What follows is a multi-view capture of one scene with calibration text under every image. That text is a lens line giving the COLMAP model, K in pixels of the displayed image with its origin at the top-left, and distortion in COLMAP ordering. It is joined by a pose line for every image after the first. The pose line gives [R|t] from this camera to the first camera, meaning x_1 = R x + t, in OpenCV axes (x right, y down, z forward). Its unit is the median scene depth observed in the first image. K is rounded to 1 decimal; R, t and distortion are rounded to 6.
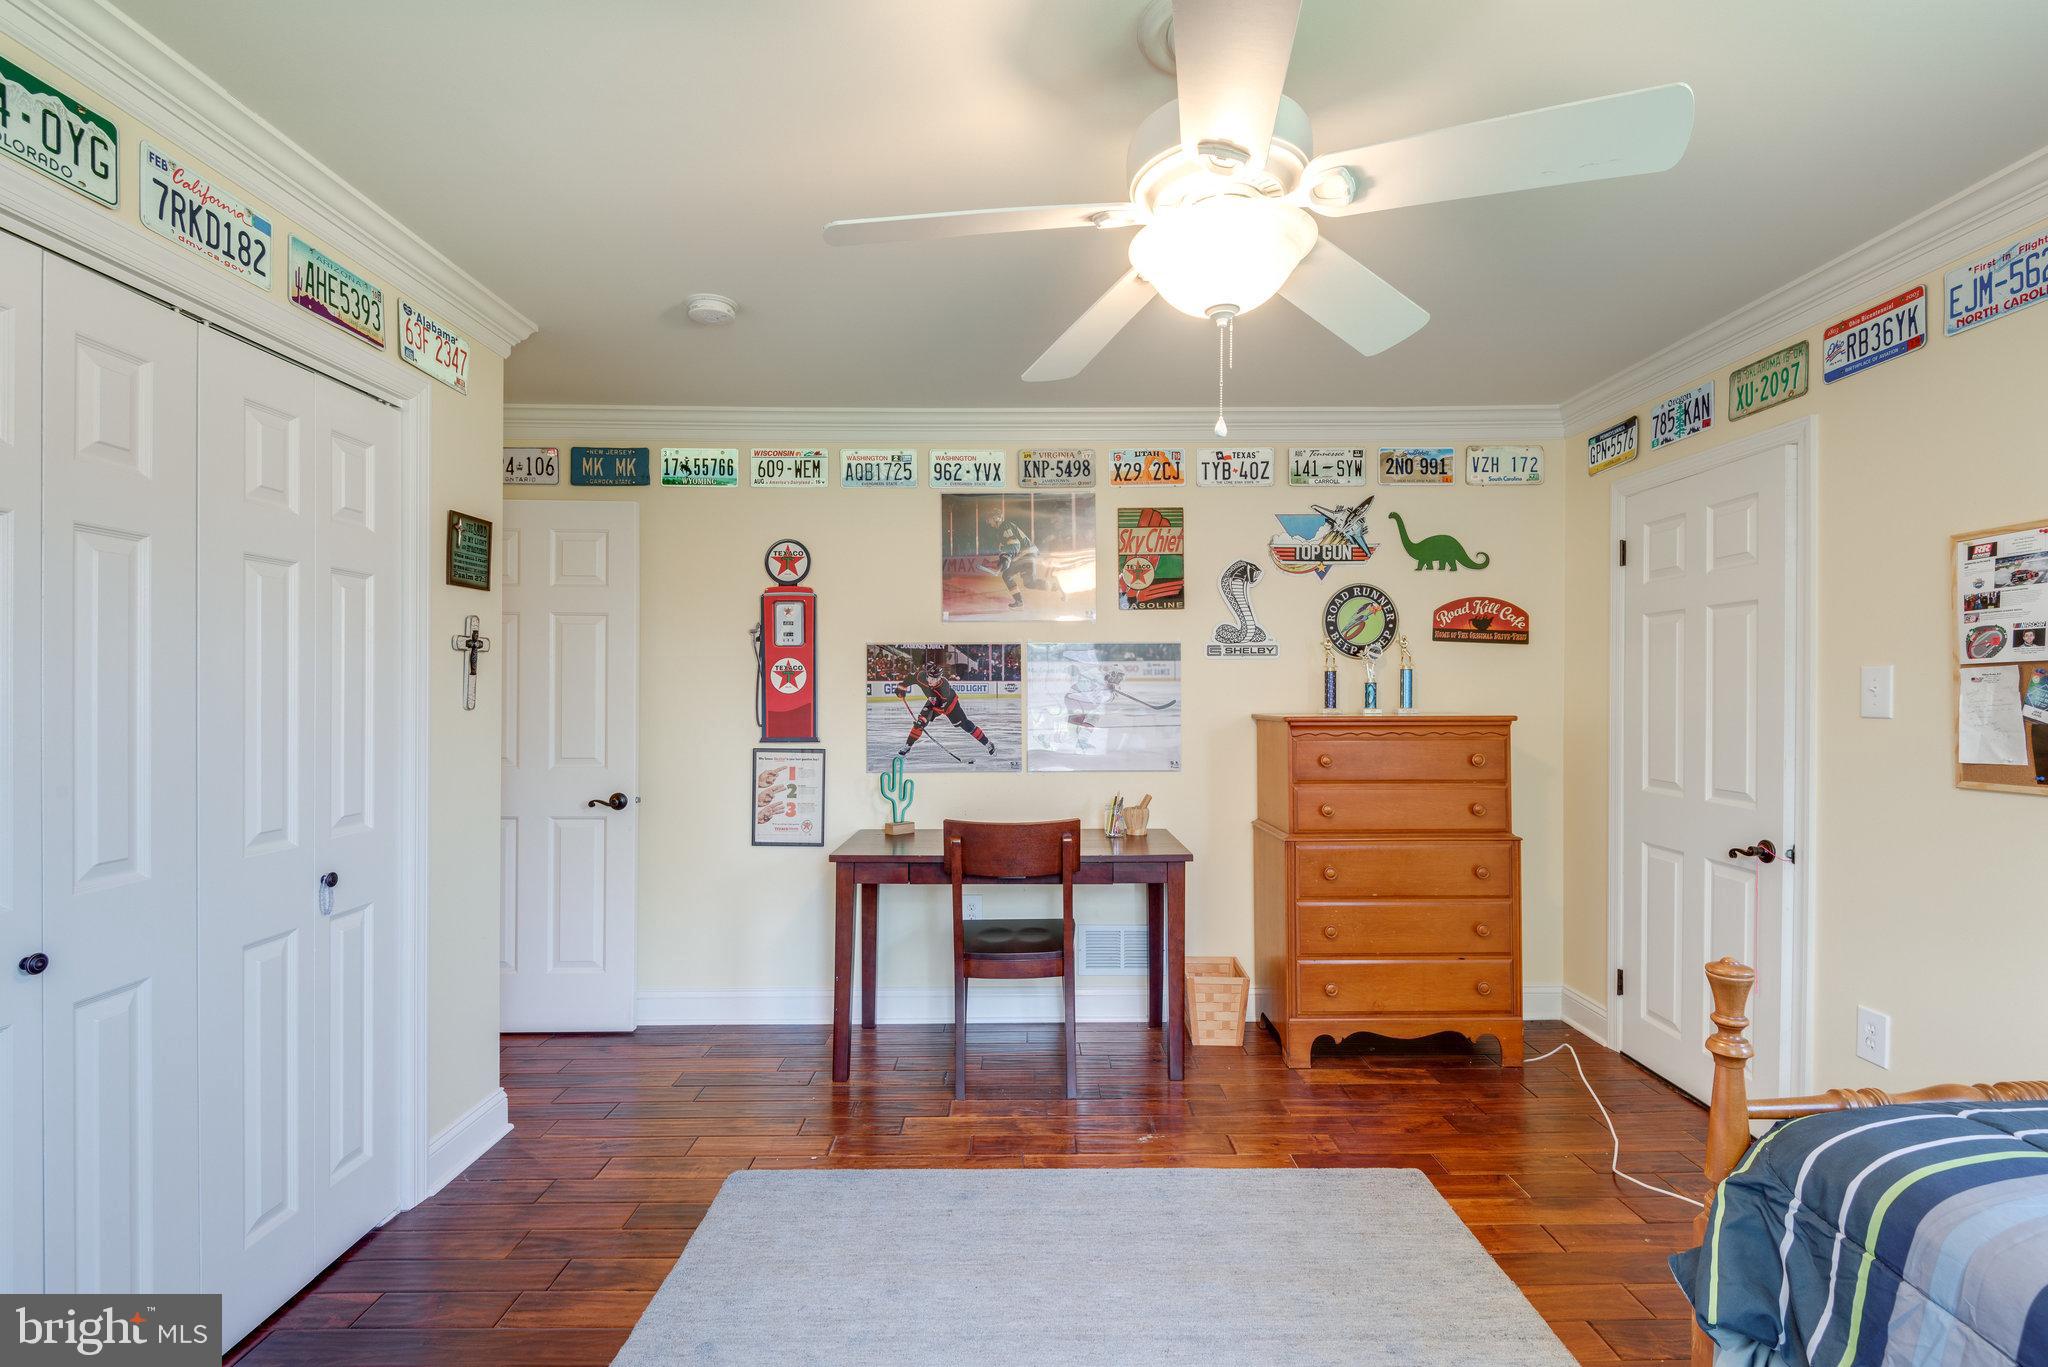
lens RADIAL K [[975.0, 0, 1036.8], [0, 975.0, 681.8], [0, 0, 1]] dist [0.003153, -0.001223]
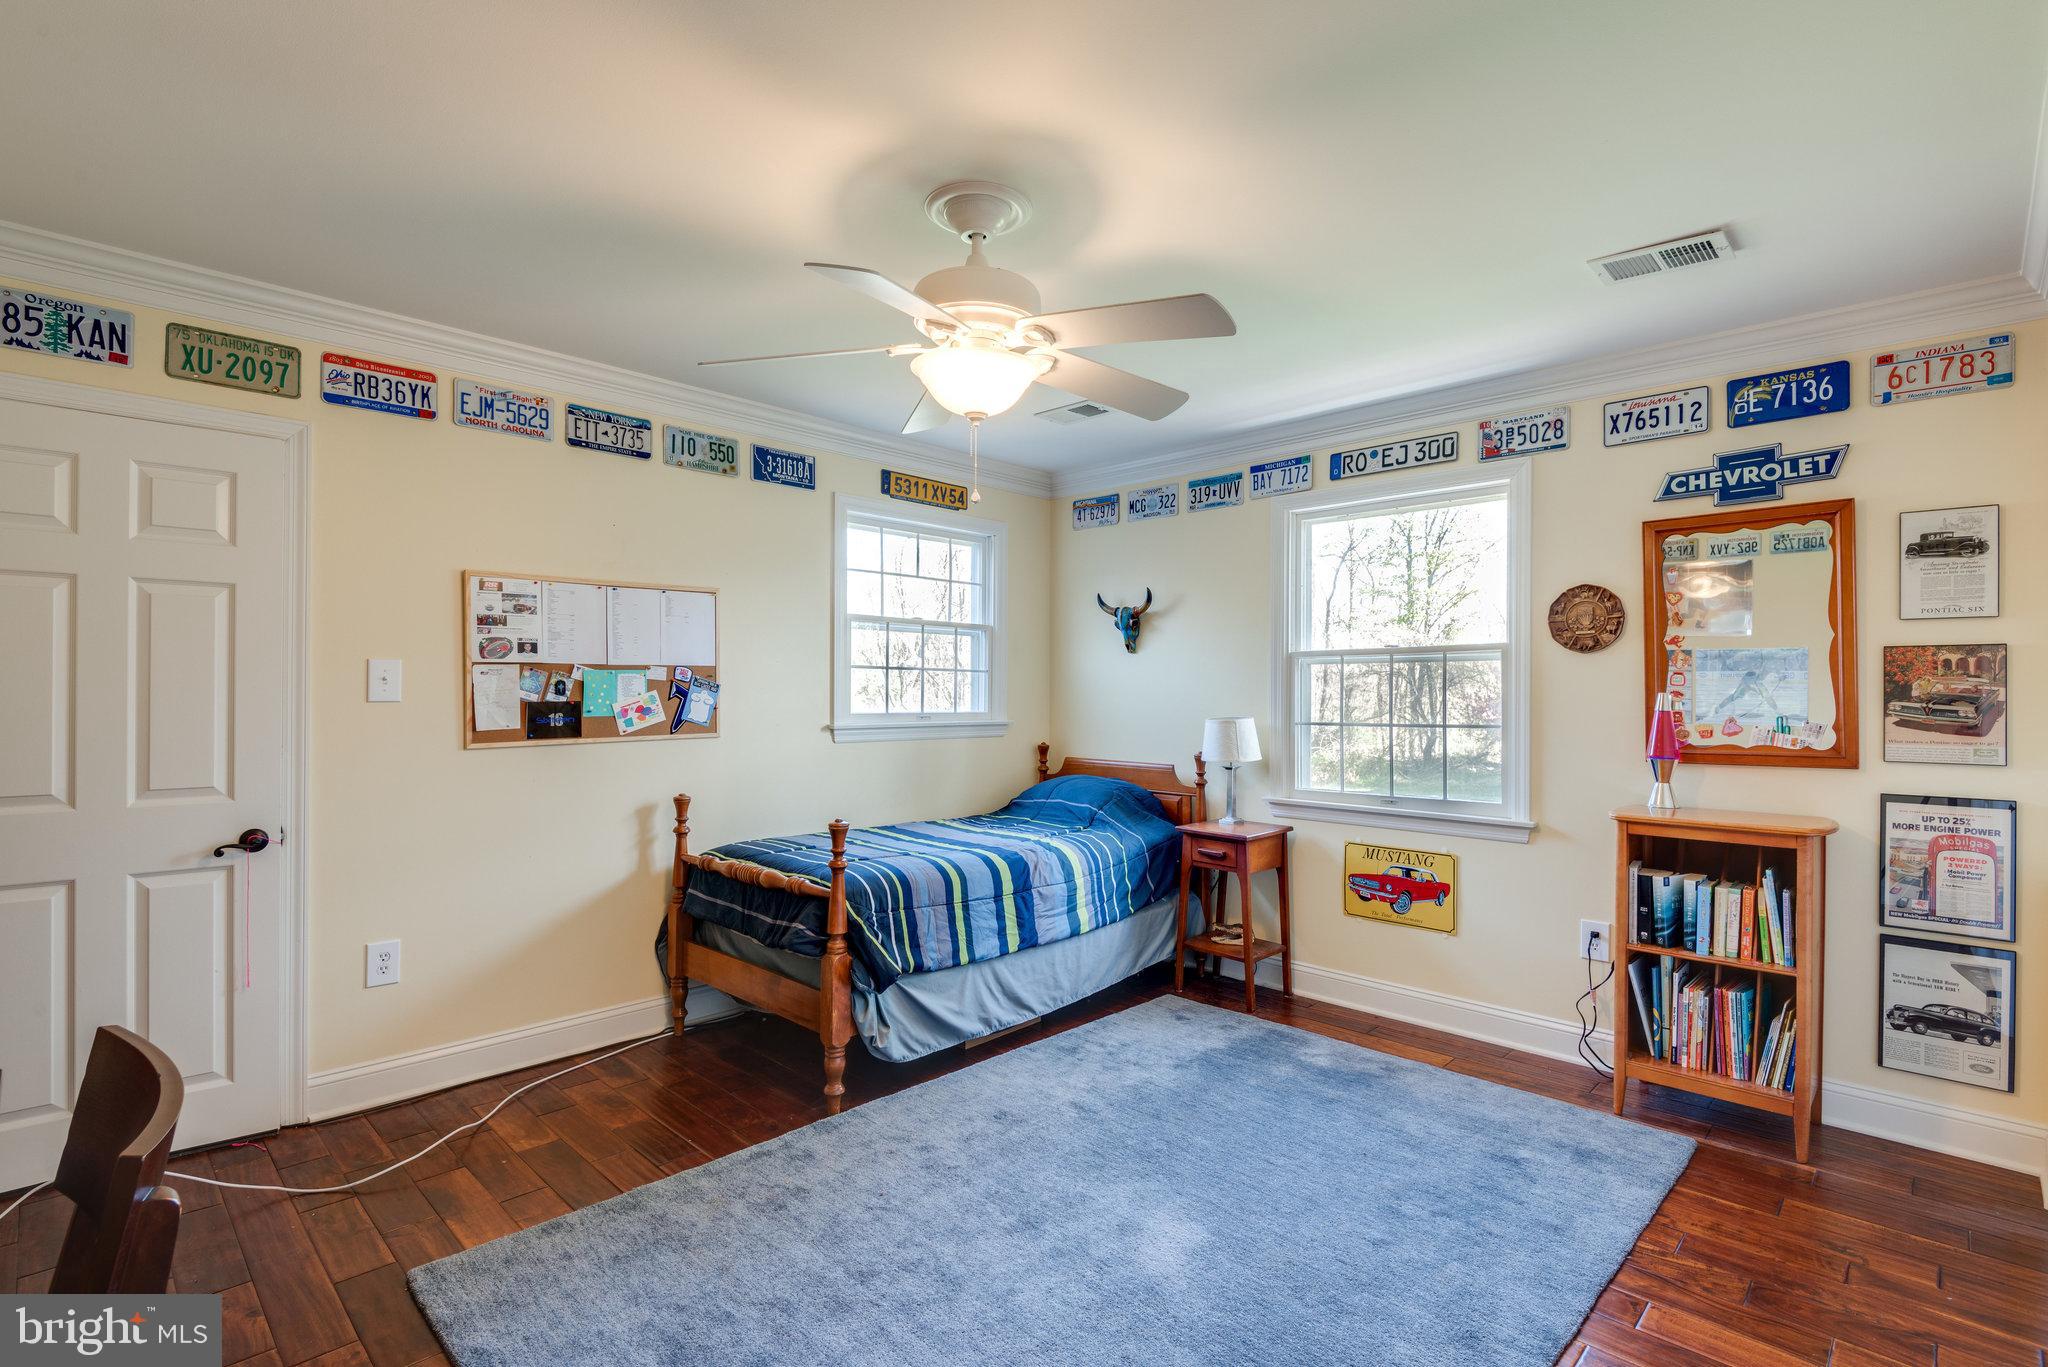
lens RADIAL K [[975.0, 0, 1034.8], [0, 975.0, 692.8], [0, 0, 1]] dist [0.003153, -0.001223]
pose [[-0.699722, -0.002643, 0.714410, -0.610405], [-0.010366, 0.999925, -0.006454, 0.026167], [-0.714340, -0.011922, -0.699697, 1.337185]]
